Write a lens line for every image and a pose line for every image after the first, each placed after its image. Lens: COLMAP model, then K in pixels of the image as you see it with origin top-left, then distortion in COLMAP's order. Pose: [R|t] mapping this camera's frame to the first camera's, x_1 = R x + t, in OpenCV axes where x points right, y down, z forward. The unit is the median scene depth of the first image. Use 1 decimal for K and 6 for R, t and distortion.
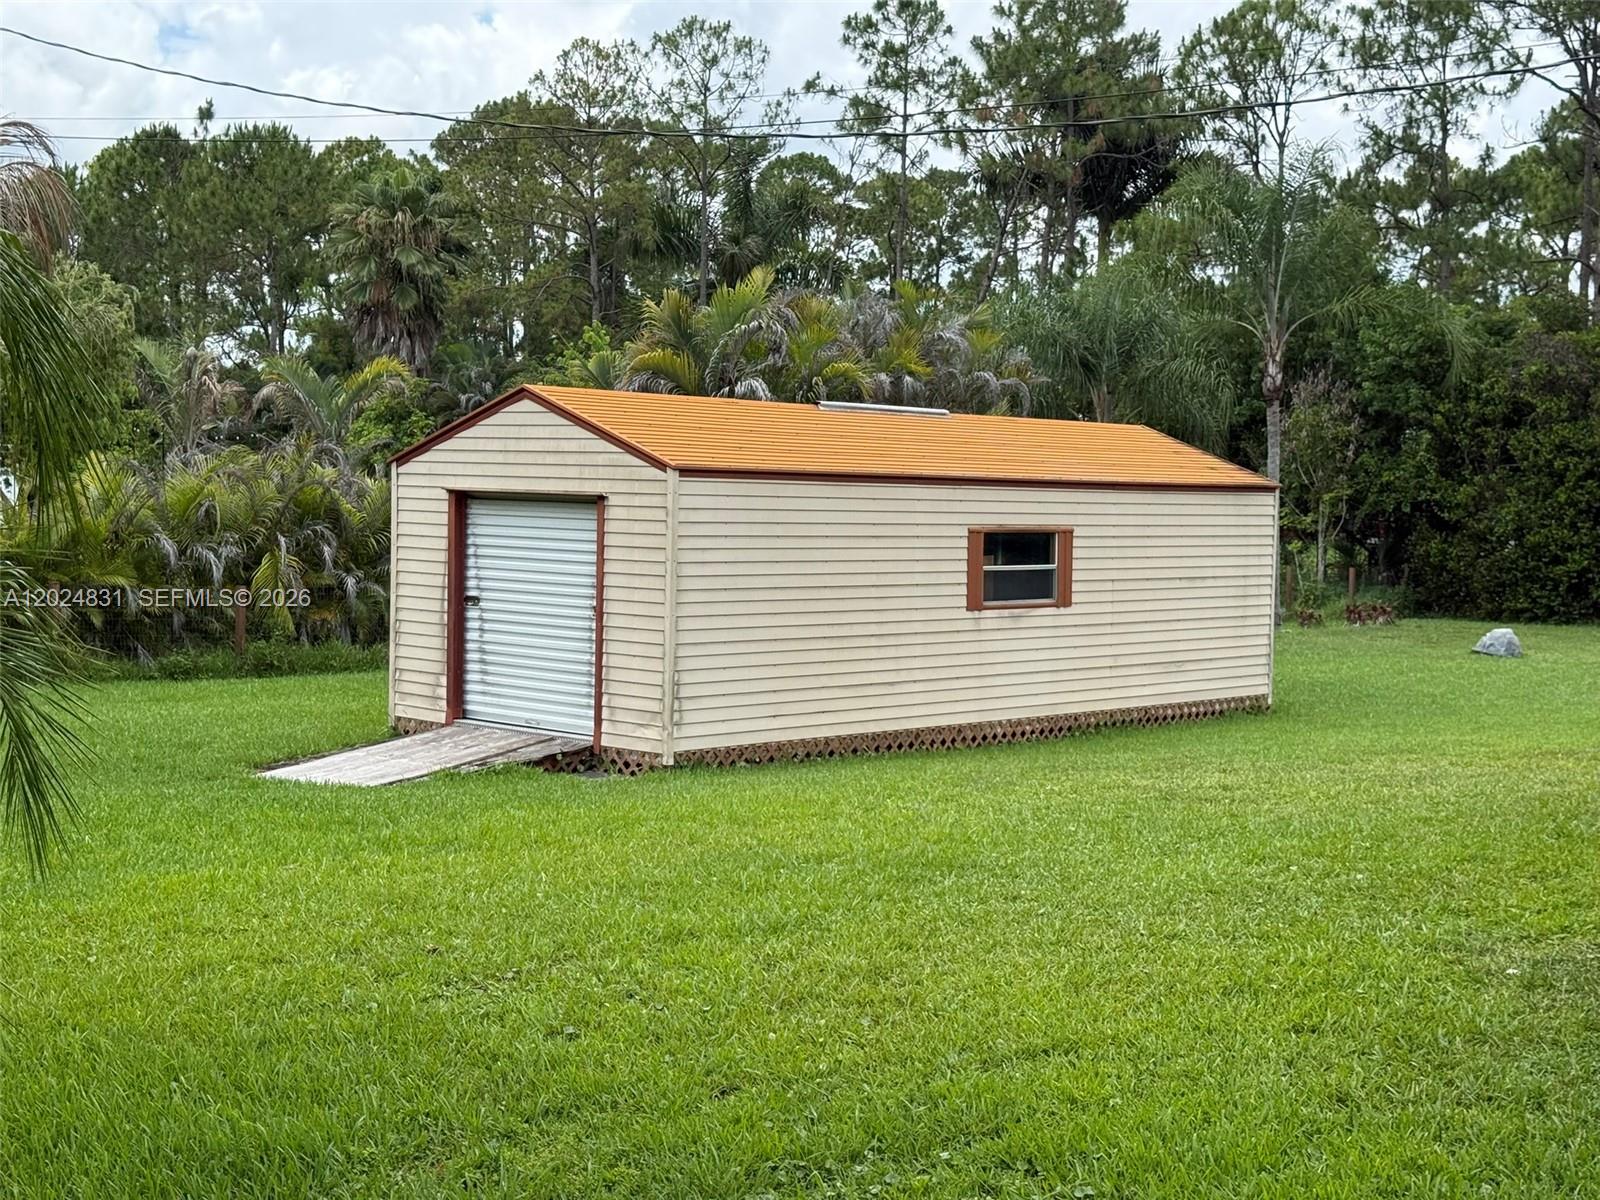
lens RADIAL K [[2237.6, 0, 799.6], [0, 2237.6, 599.8], [0, 0, 1]] dist [0.011087, 0.000000]
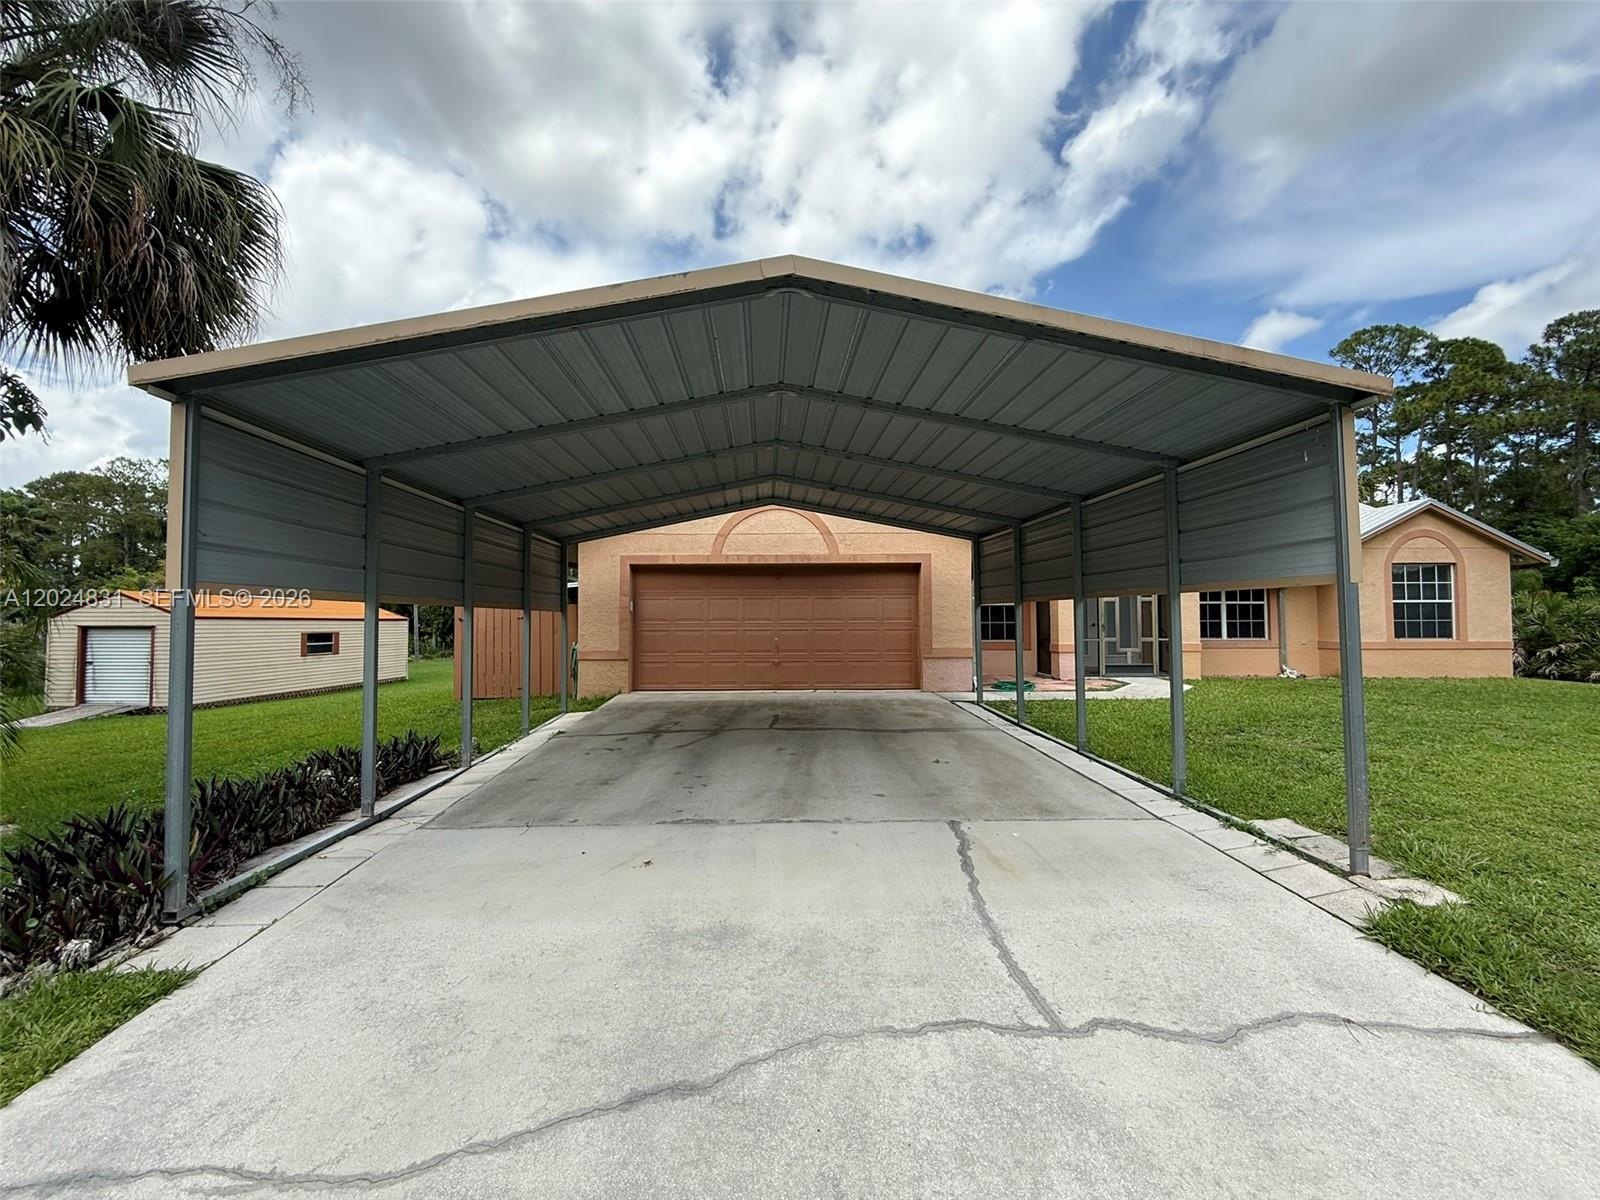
lens RADIAL K [[638.9, 0, 796.8], [0, 638.9, 596.4], [0, 0, 1]] dist [-0.001859, 0.000877]
pose [[0.746158, 0.002213, 0.665765, -0.009401], [0.053914, 0.996509, -0.063737, 0.014902], [-0.663582, 0.083452, 0.743434, -0.224492]]
